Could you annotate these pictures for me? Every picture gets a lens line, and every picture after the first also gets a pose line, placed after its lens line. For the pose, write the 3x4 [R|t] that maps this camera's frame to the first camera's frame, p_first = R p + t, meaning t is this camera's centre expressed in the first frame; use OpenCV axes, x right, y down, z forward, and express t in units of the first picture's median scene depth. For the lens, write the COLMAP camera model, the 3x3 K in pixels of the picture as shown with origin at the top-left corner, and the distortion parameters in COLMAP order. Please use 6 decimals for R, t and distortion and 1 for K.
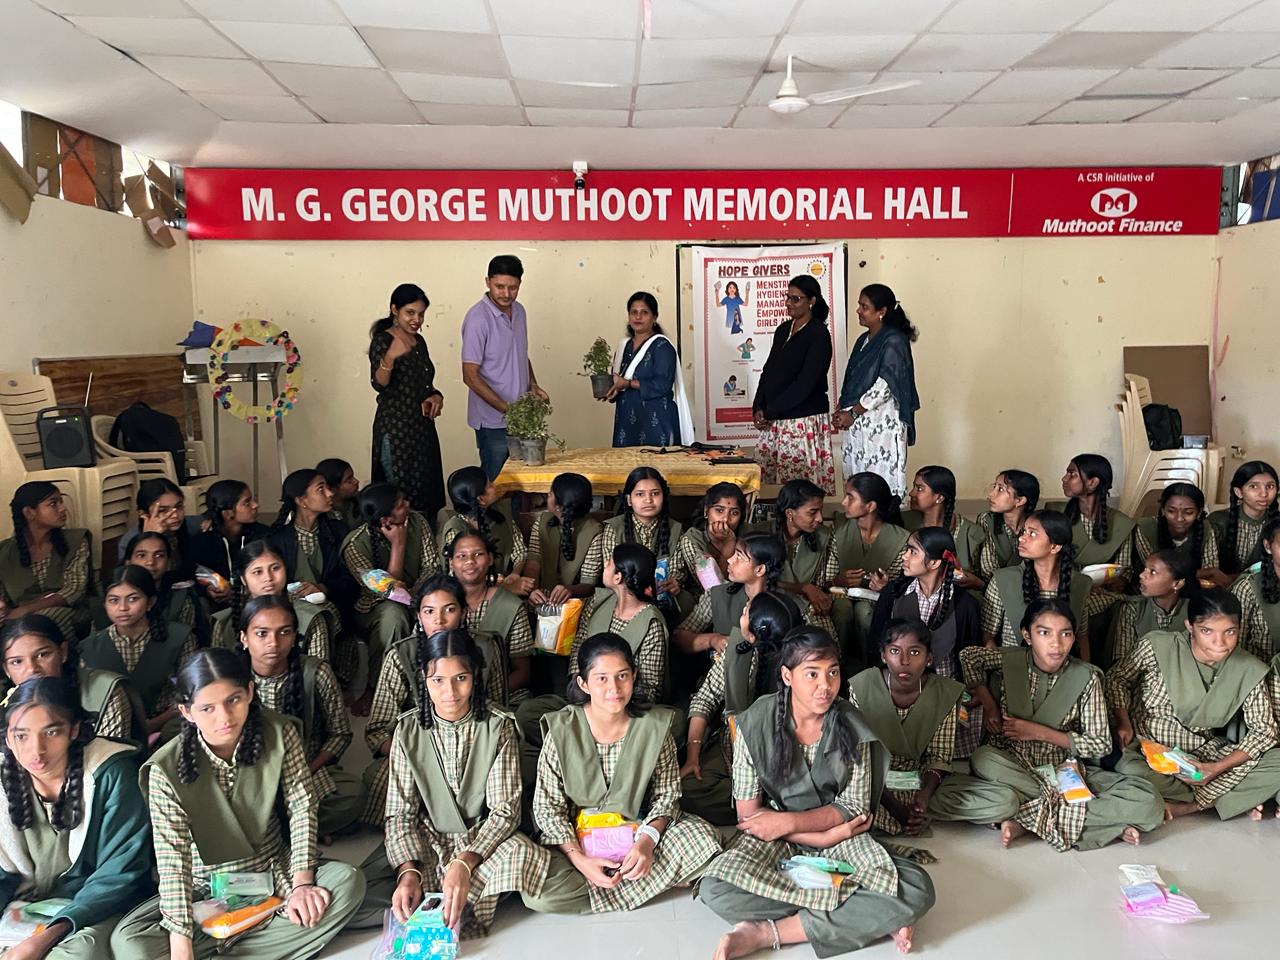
lens RADIAL K [[987.0, 0, 640.0], [0, 987.0, 480.0], [0, 0, 1]] dist [0.060916, -0.088131]
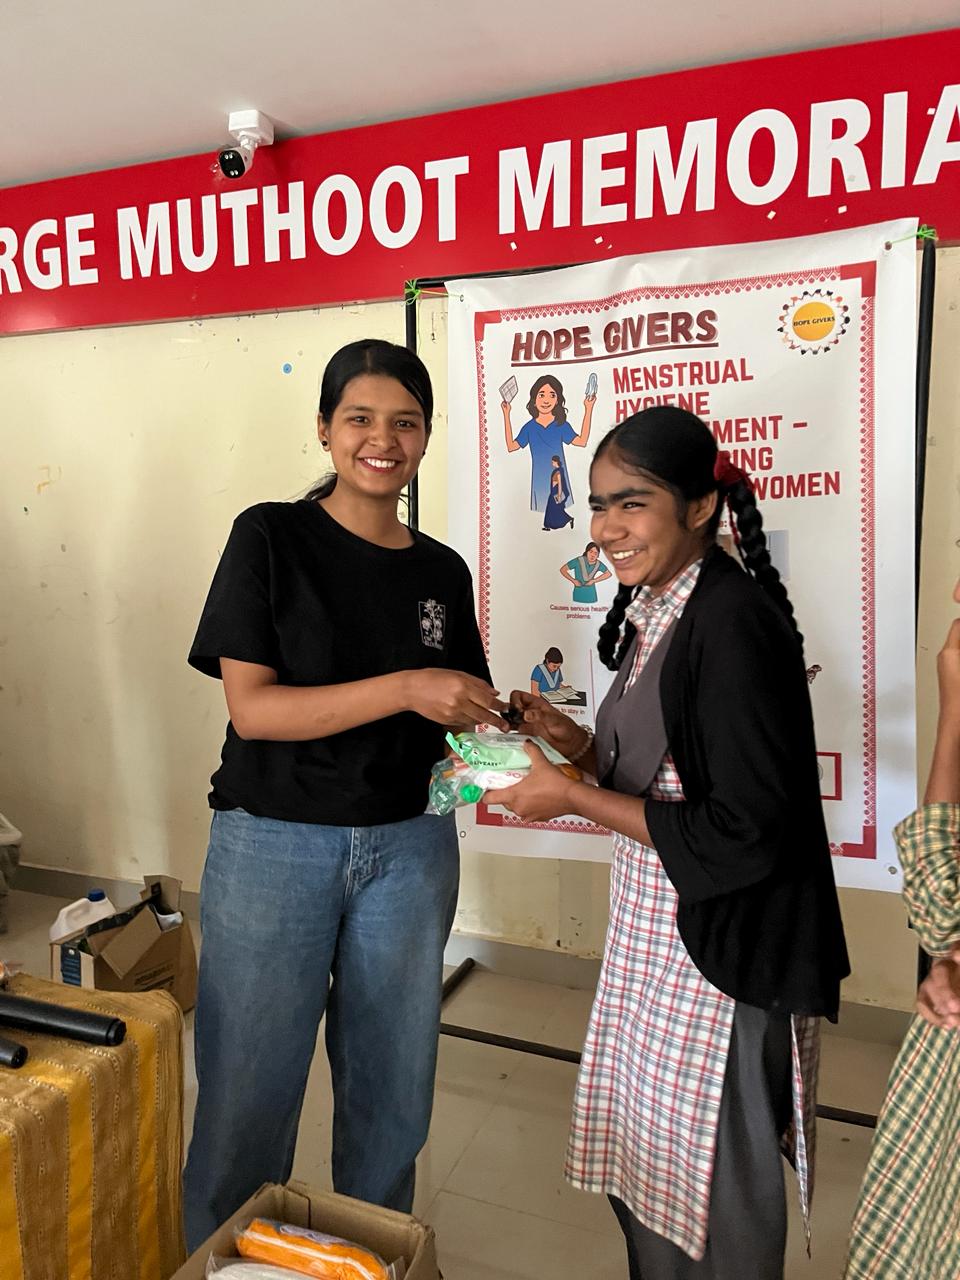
lens RADIAL K [[978.2, 0, 475.2], [0, 978.2, 655.5], [0, 0, 1]] dist [0.072327, -0.114642]
pose [[0.903163, 0.063880, -0.424519, 0.211722], [-0.074631, 0.997173, -0.008727, -0.096279], [0.422761, 0.039564, 0.905377, 0.661727]]
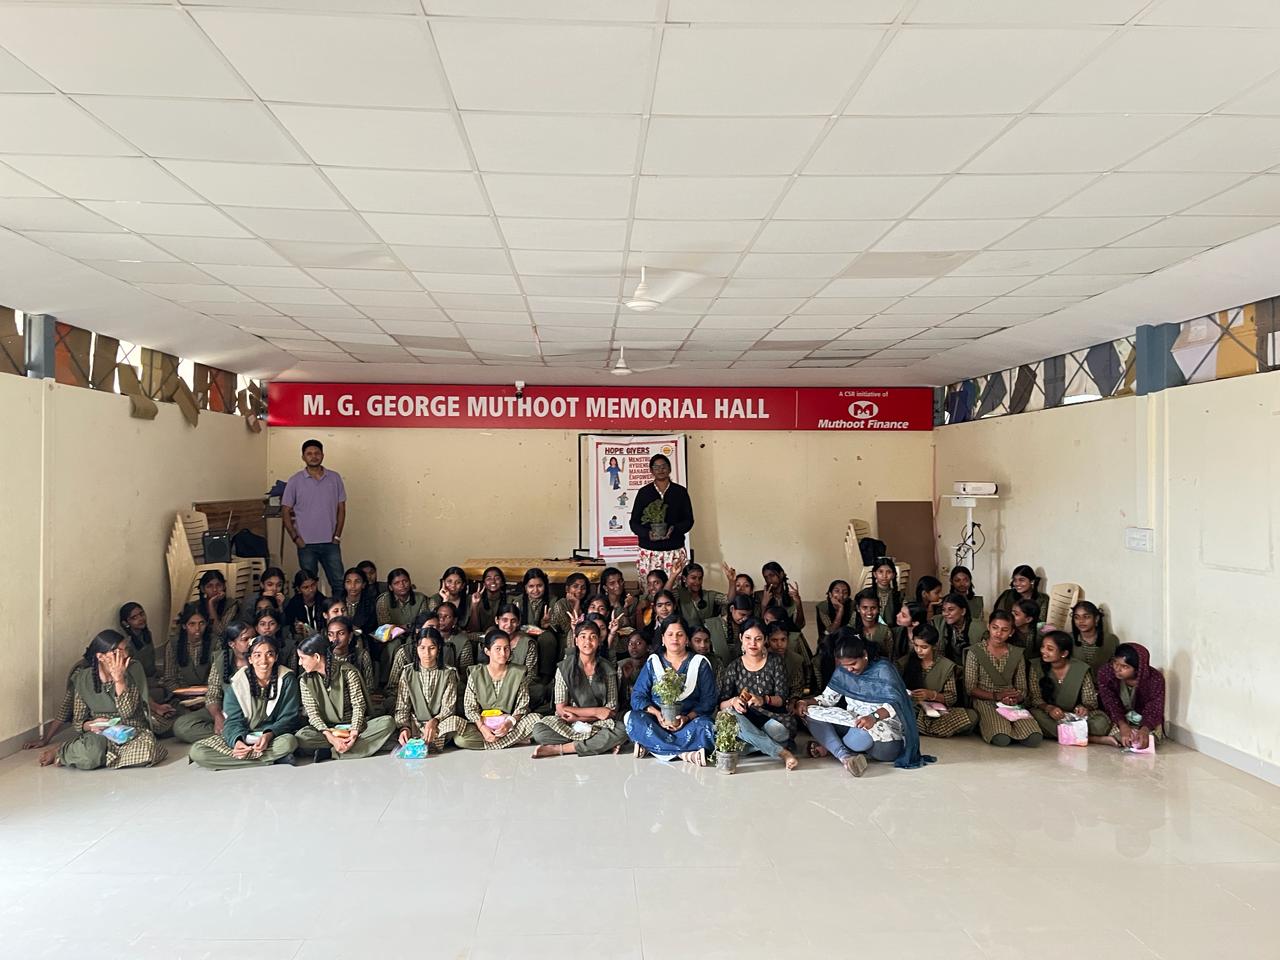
lens RADIAL K [[1033.3, 0, 640.0], [0, 1033.3, 480.0], [0, 0, 1]] dist [0.075182, -0.123009]
pose [[0.999853, 0.012970, 0.011174, 0.112929], [-0.011299, 0.990304, -0.138455, 0.061310], [-0.012861, 0.138308, 0.990306, -0.606723]]
